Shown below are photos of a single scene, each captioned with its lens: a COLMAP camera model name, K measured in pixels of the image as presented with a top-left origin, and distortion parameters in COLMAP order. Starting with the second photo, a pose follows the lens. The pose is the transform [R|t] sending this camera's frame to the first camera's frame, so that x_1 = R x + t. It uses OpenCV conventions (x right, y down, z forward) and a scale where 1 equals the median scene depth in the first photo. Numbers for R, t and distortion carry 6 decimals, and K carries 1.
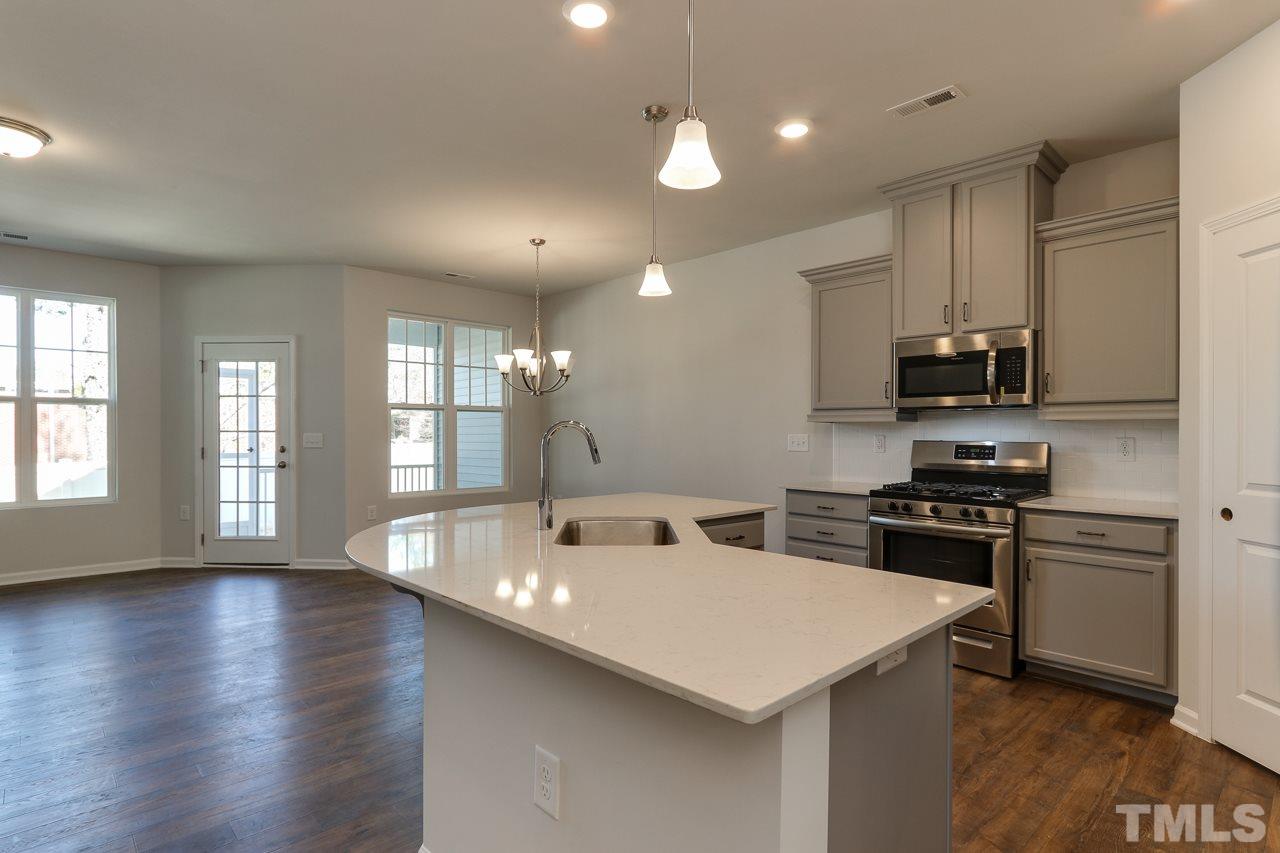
lens RADIAL K [[652.1, 0, 625.0], [0, 652.1, 434.0], [0, 0, 1]] dist [-0.004732, 0.000150]
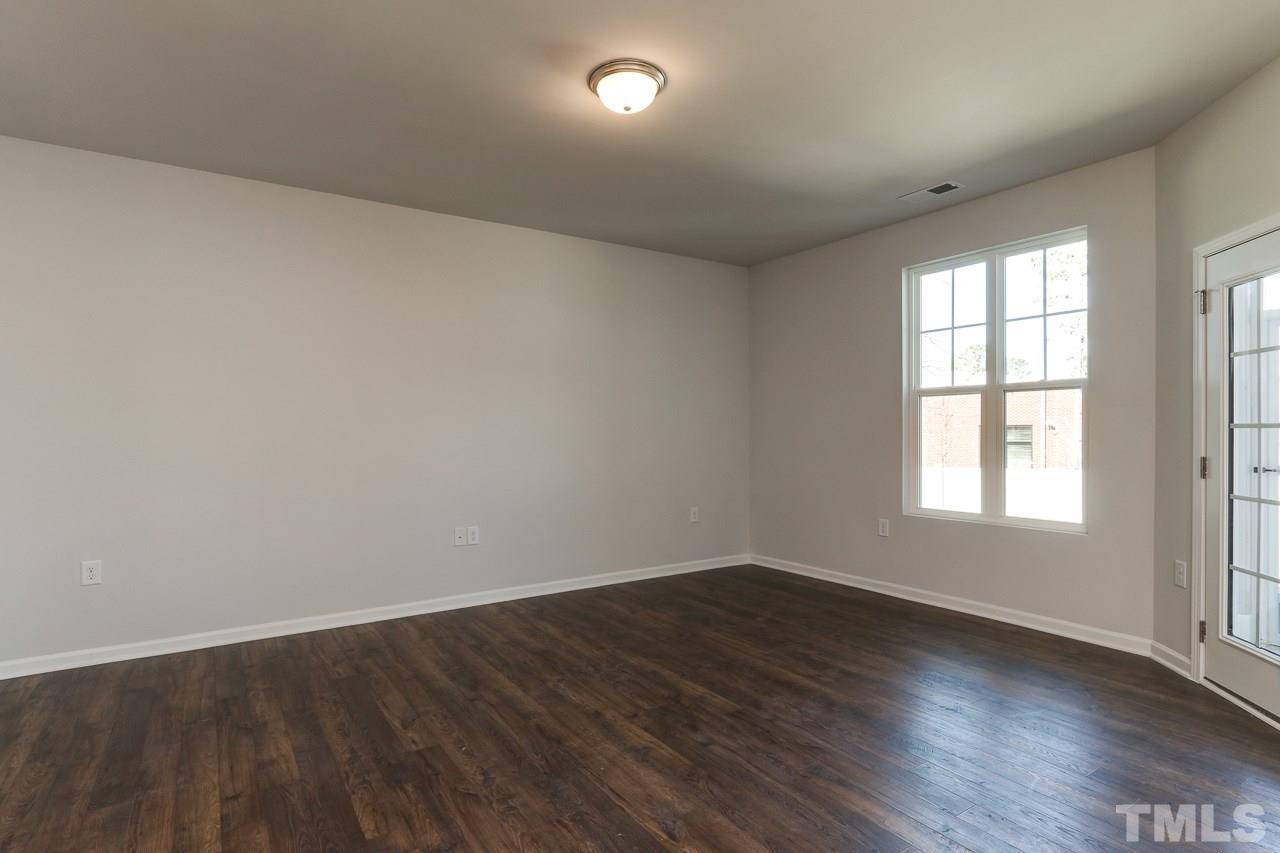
lens RADIAL K [[652.1, 0, 625.0], [0, 652.1, 434.0], [0, 0, 1]] dist [-0.004732, 0.000150]
pose [[-0.166102, 0.005579, -0.986093, -0.081840], [0.001721, 0.999984, 0.005368, -0.001902], [0.986107, -0.000806, -0.166109, 0.933144]]
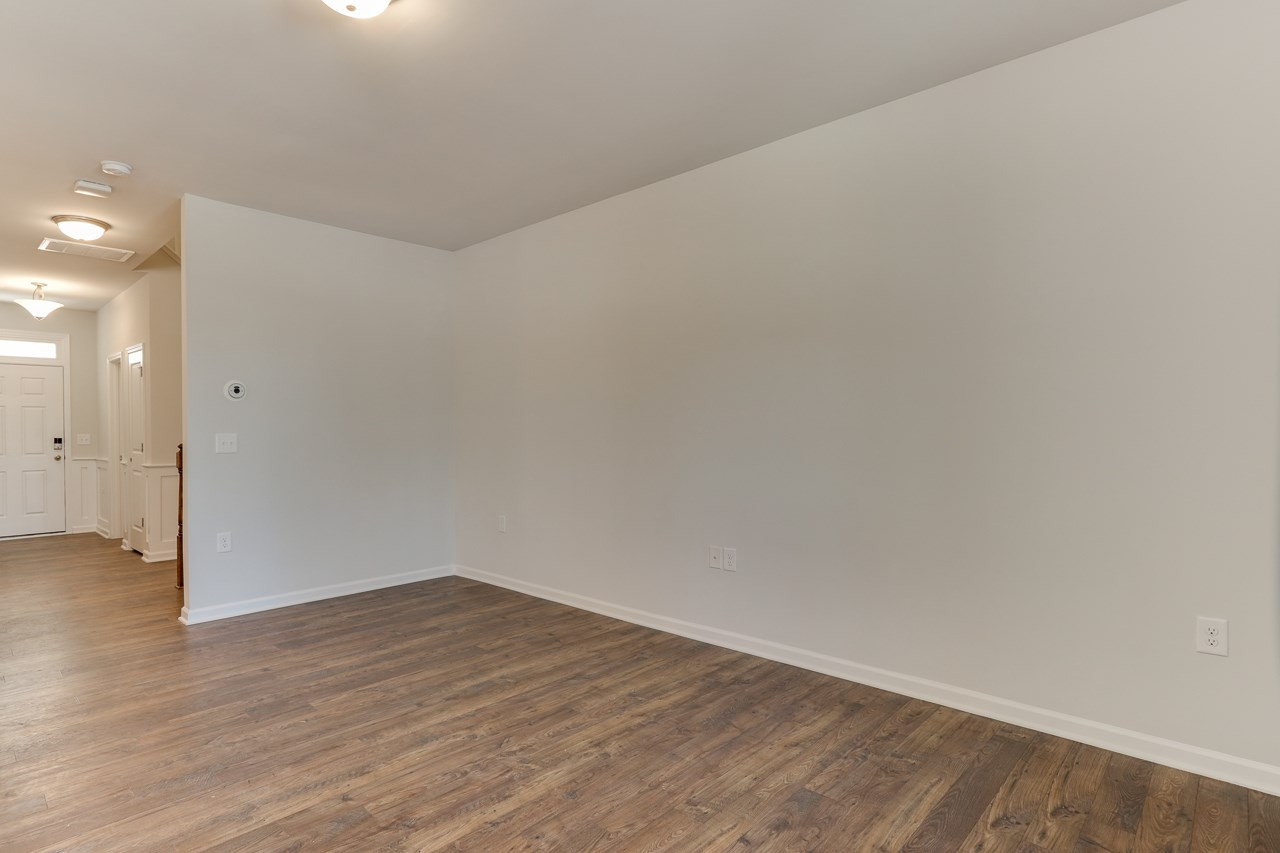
lens RADIAL K [[652.1, 0, 625.0], [0, 652.1, 434.0], [0, 0, 1]] dist [-0.004732, 0.000150]
pose [[-0.997593, 0.006386, -0.069049, -0.965998], [0.005657, 0.999926, 0.010750, -0.002192], [0.069112, 0.010334, -0.997555, 1.376237]]
